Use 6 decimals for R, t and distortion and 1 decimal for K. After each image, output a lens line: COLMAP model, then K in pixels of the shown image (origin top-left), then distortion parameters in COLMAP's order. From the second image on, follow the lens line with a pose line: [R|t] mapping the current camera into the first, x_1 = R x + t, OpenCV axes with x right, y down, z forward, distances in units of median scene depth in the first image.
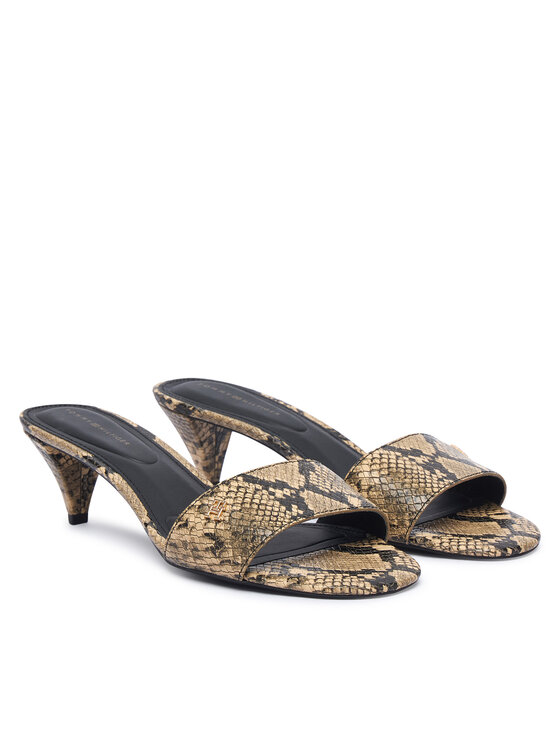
lens RADIAL K [[1931.0, 0, 279.7], [0, 1931.0, 373.1], [0, 0, 1]] dist [-0.027770, 0.000000]
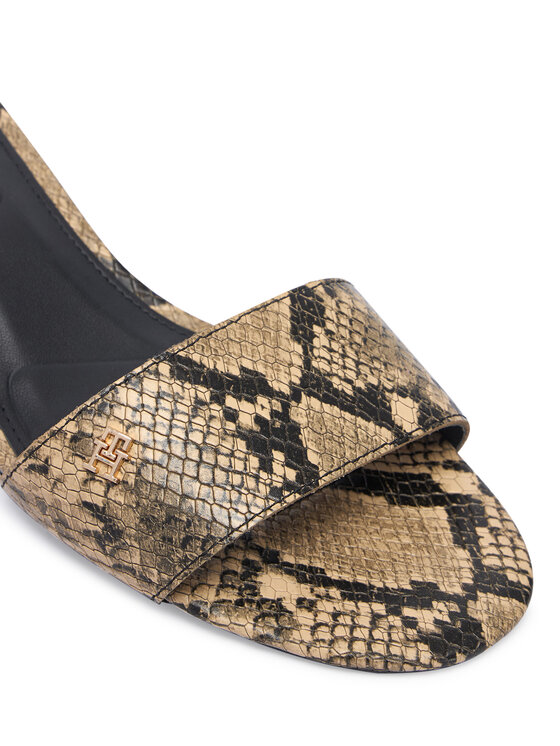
lens RADIAL K [[1981.8, 0, 242.7], [0, 1981.8, 338.2], [0, 0, 1]] dist [0.271485, 0.000000]
pose [[0.998596, 0.049347, 0.019247, -0.011391], [-0.052609, 0.881851, 0.468585, -0.178521], [0.006150, -0.468939, 0.883209, 0.590648]]
